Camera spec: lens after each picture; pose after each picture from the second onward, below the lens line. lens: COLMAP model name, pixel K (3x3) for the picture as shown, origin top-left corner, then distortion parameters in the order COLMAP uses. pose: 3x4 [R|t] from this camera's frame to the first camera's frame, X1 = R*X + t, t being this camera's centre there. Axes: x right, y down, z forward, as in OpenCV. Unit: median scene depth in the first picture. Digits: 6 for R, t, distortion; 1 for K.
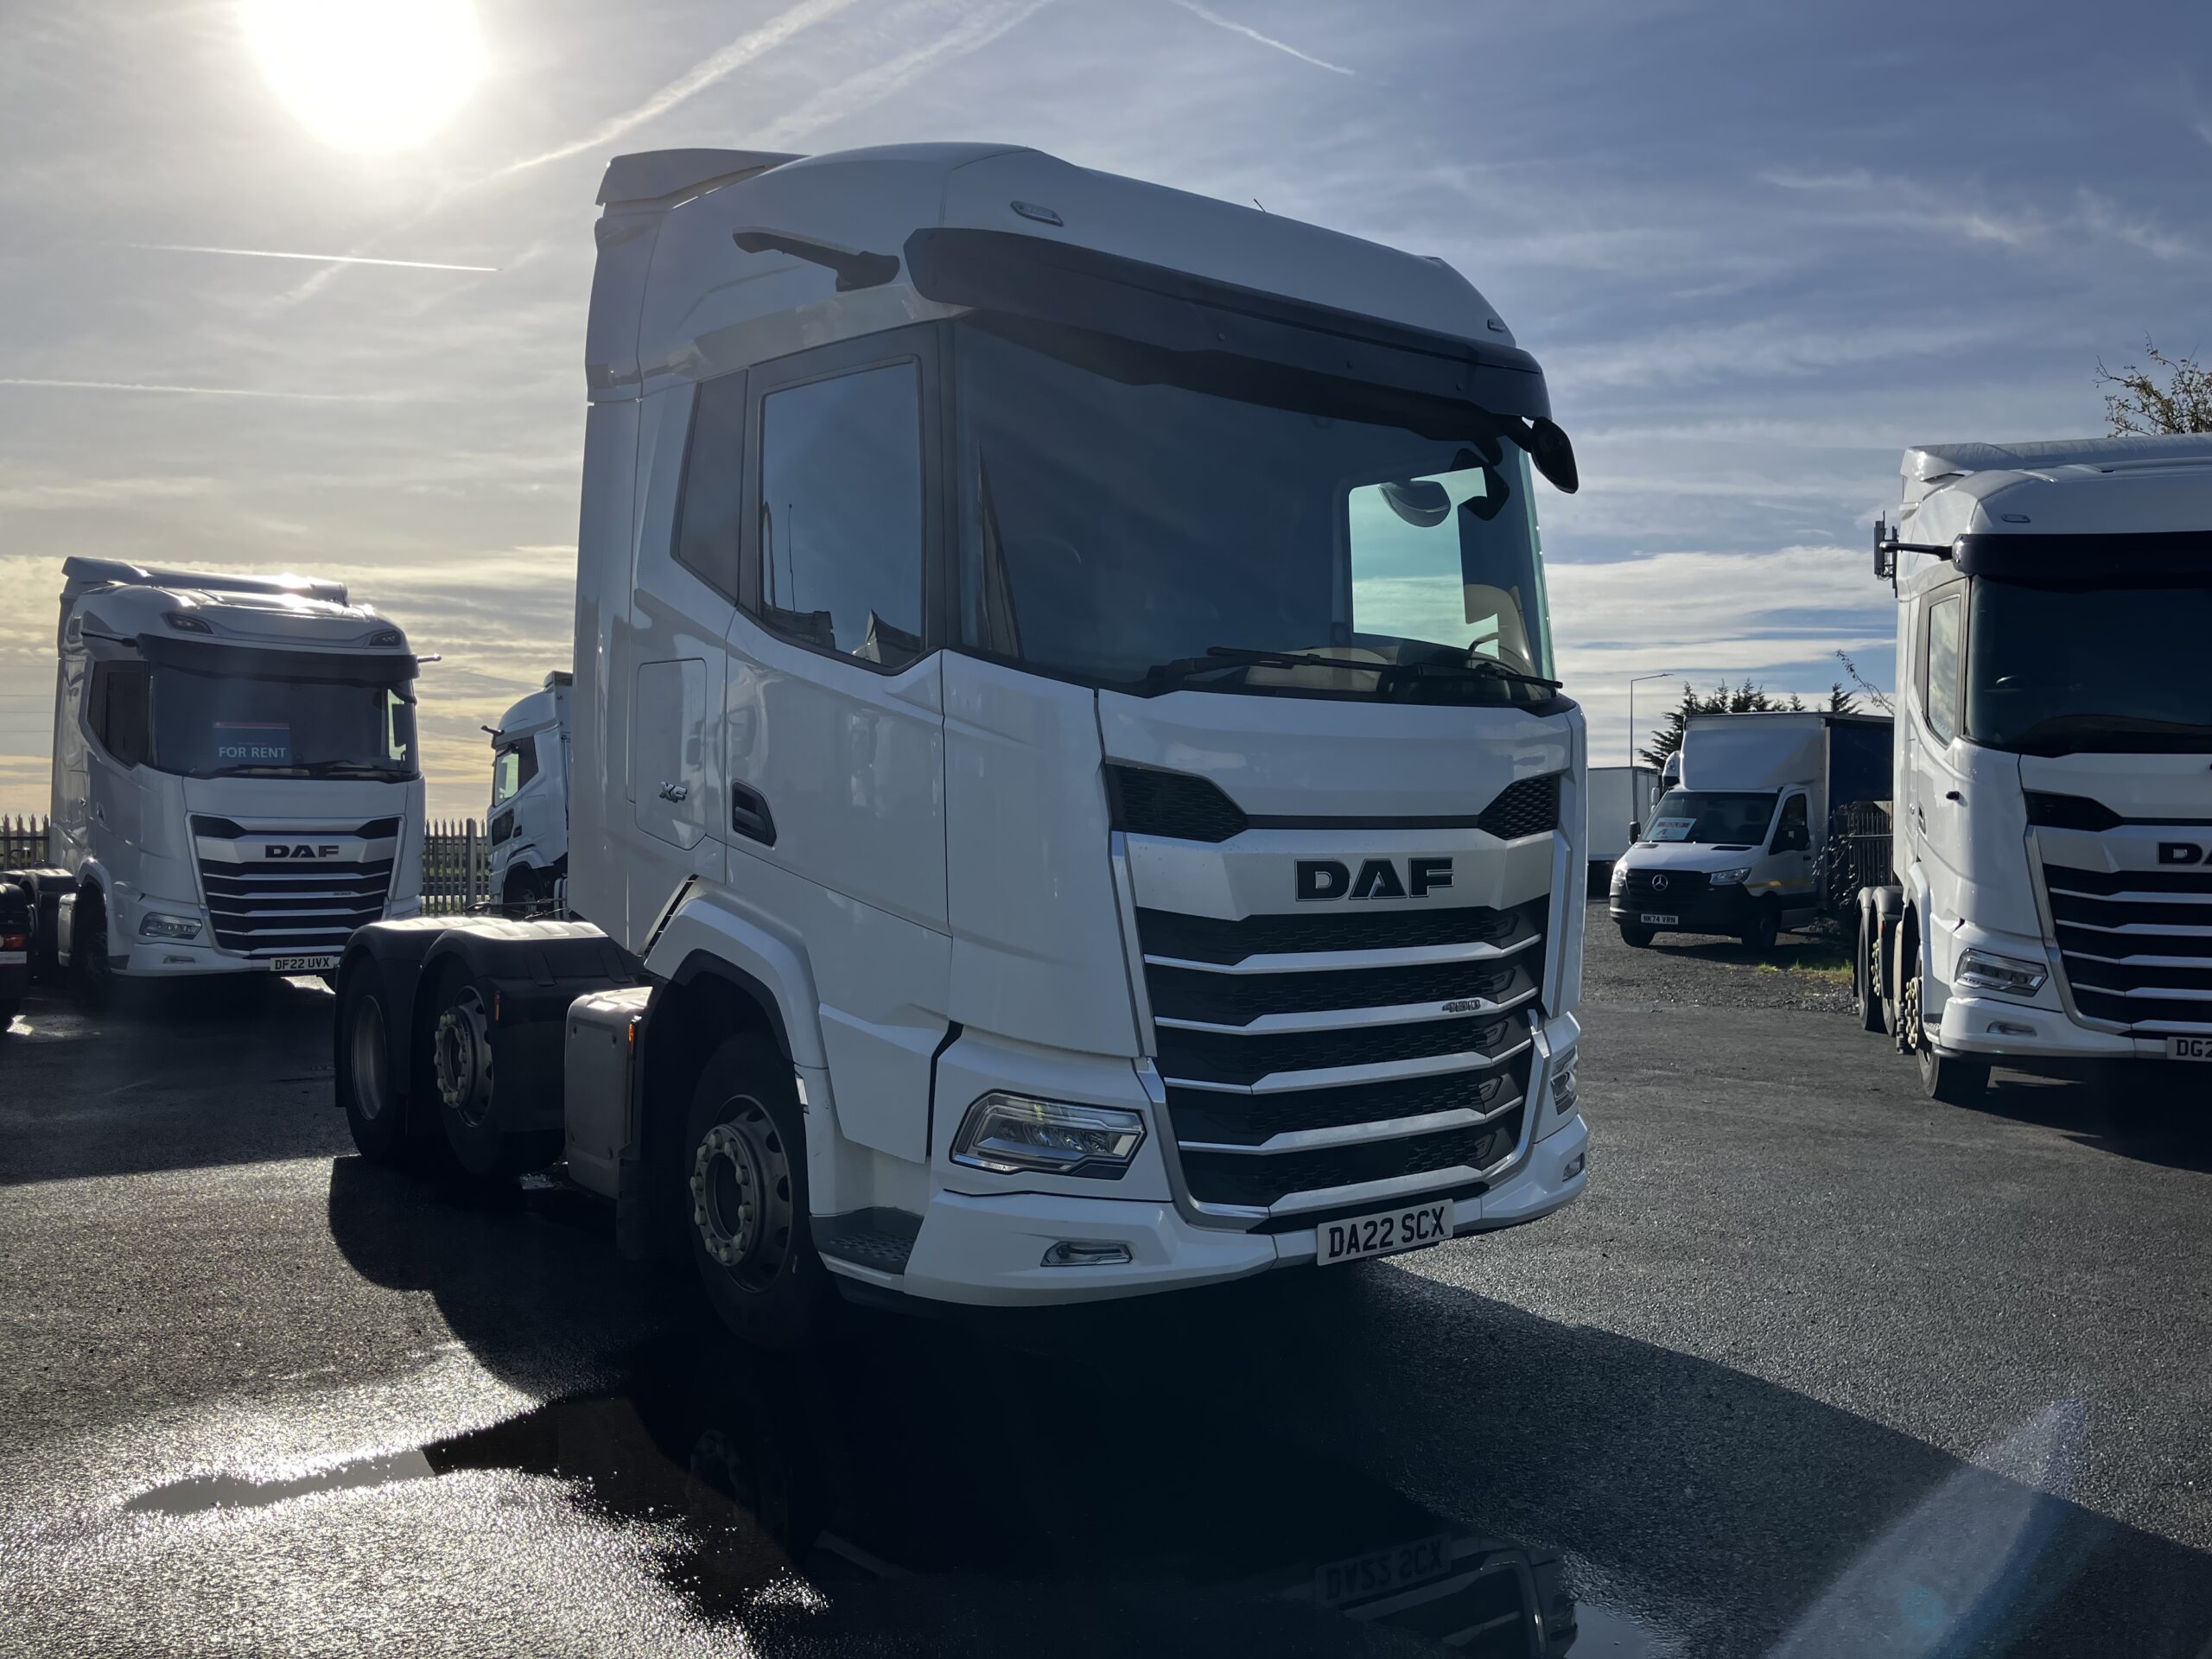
lens RADIAL K [[1828.0, 0, 1106.0], [0, 1828.0, 829.5], [0, 0, 1]] dist [0.000626, -0.005035]
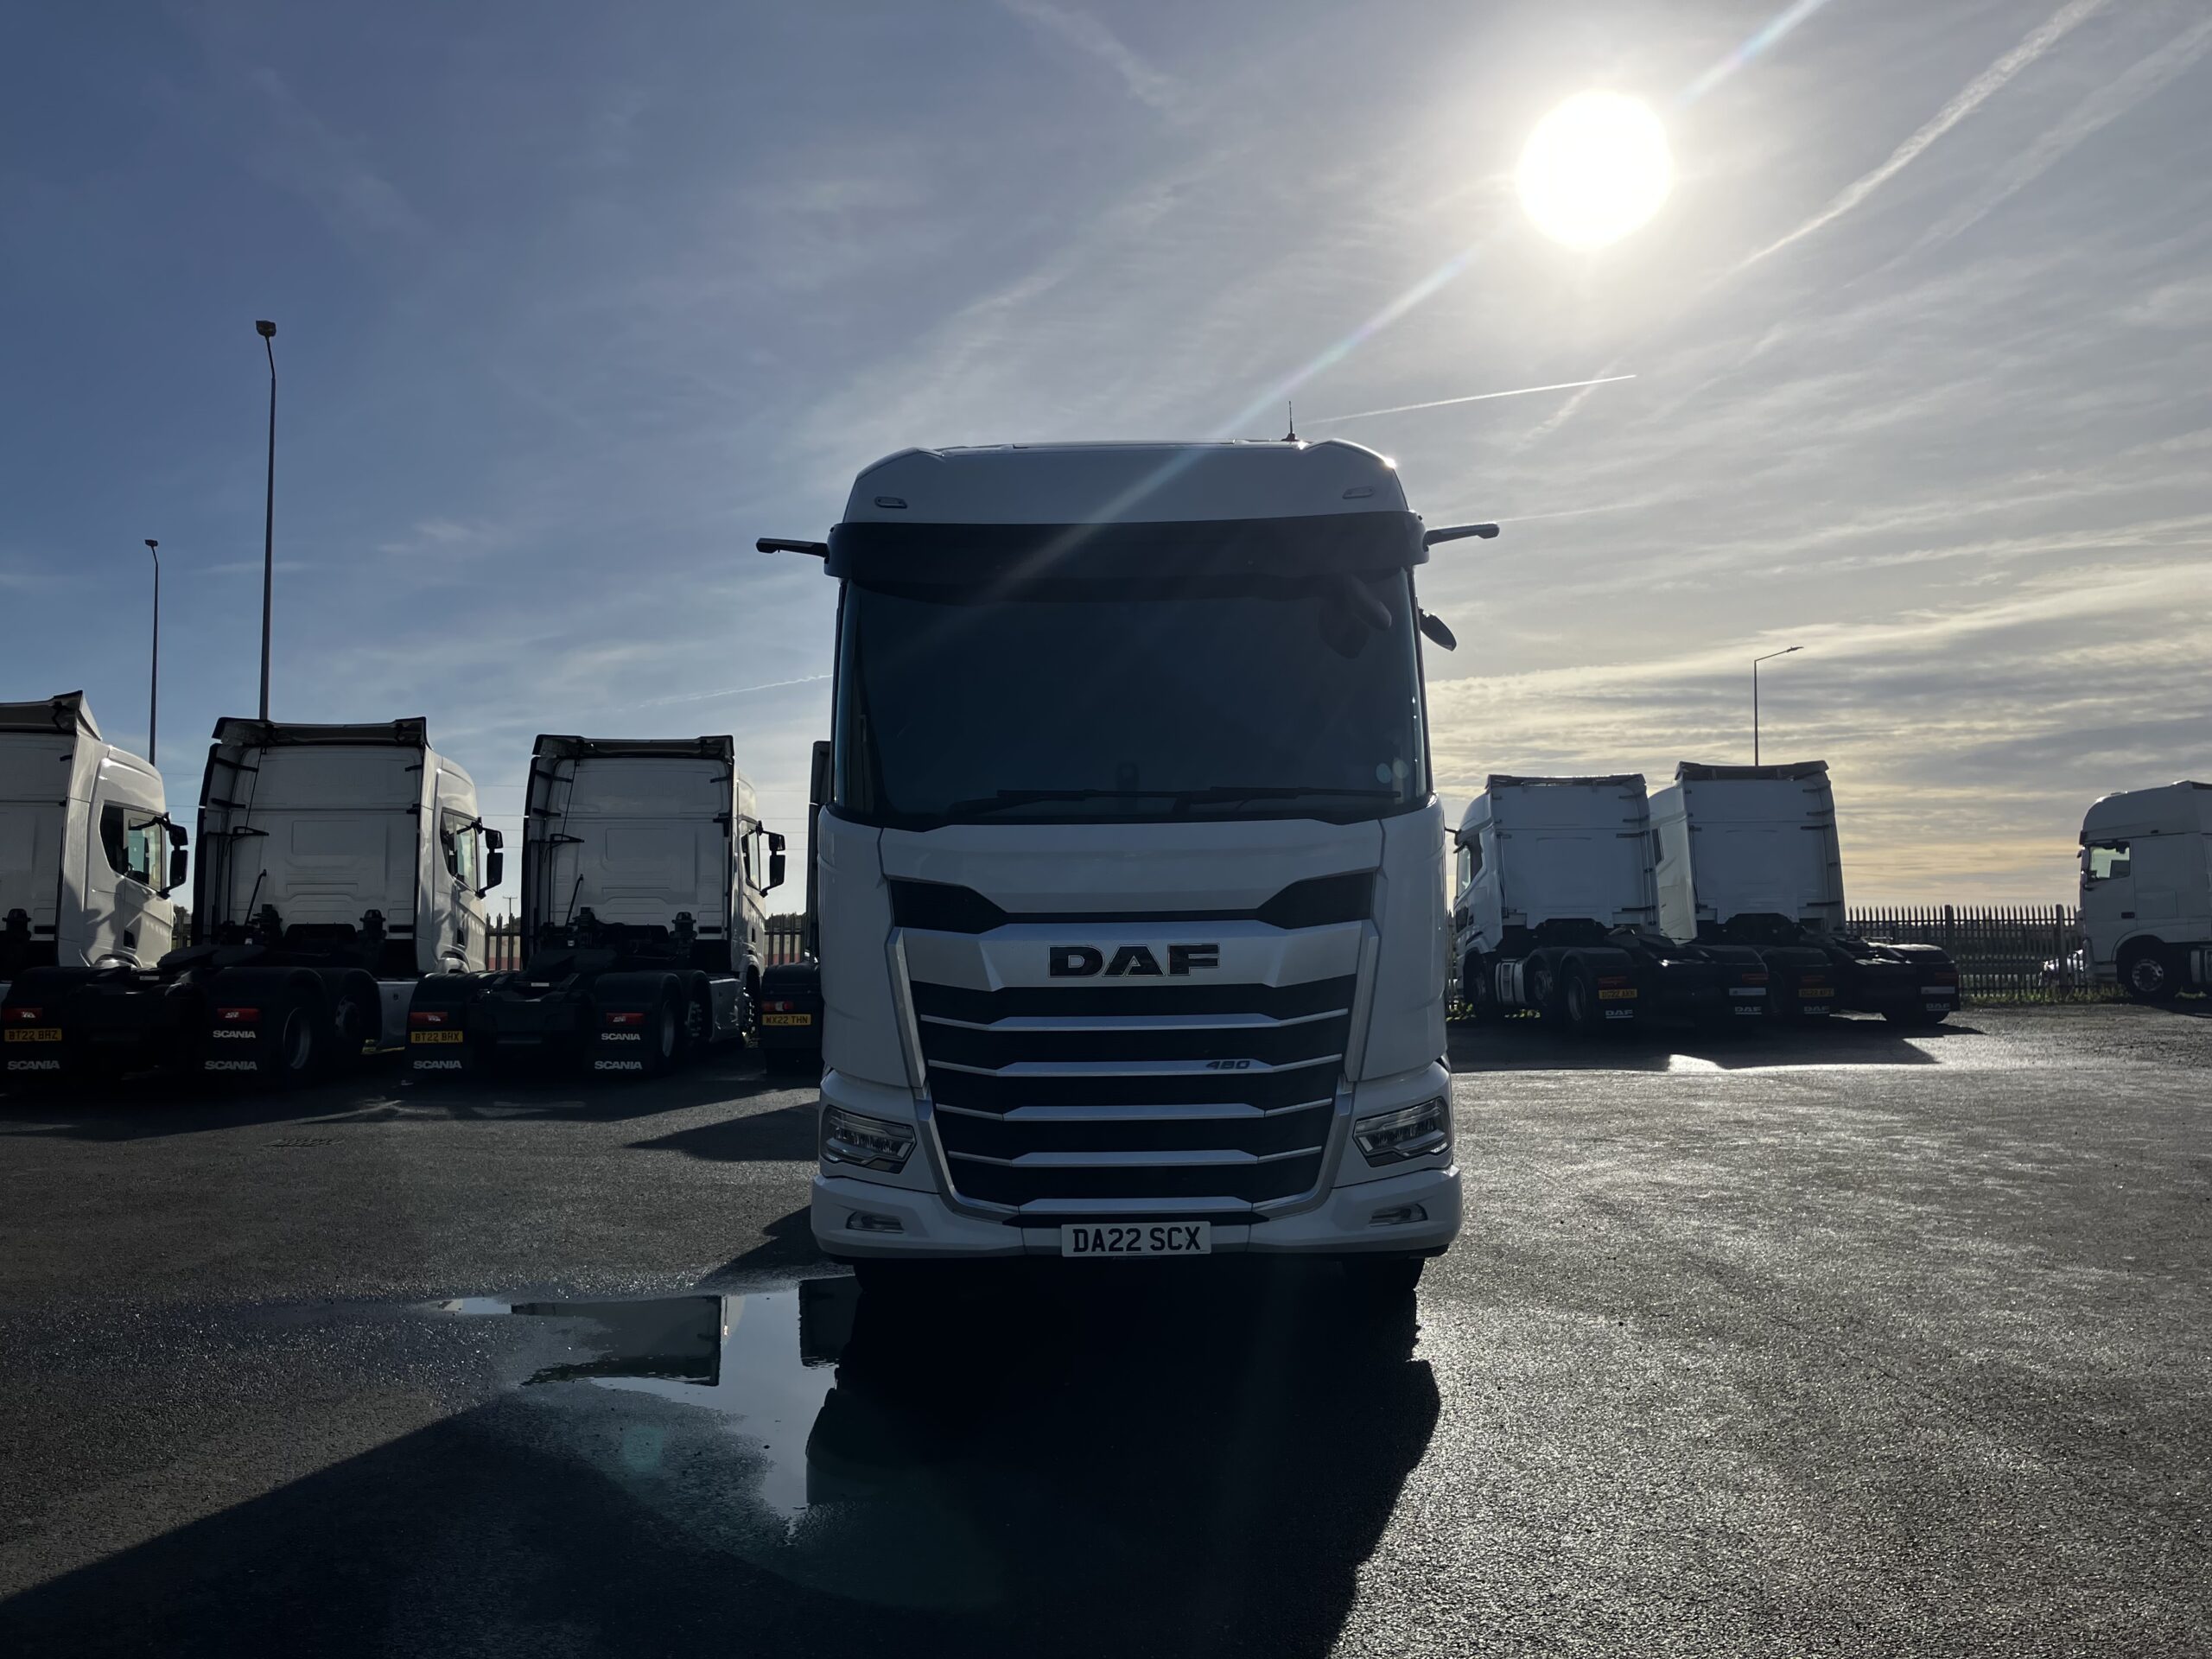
lens RADIAL K [[1828.0, 0, 1106.0], [0, 1828.0, 829.5], [0, 0, 1]] dist [0.000626, -0.005035]
pose [[0.779700, -0.045124, -0.624526, 0.908518], [0.015897, 0.998505, -0.052298, 0.001790], [0.625952, 0.030849, 0.779251, -0.010457]]
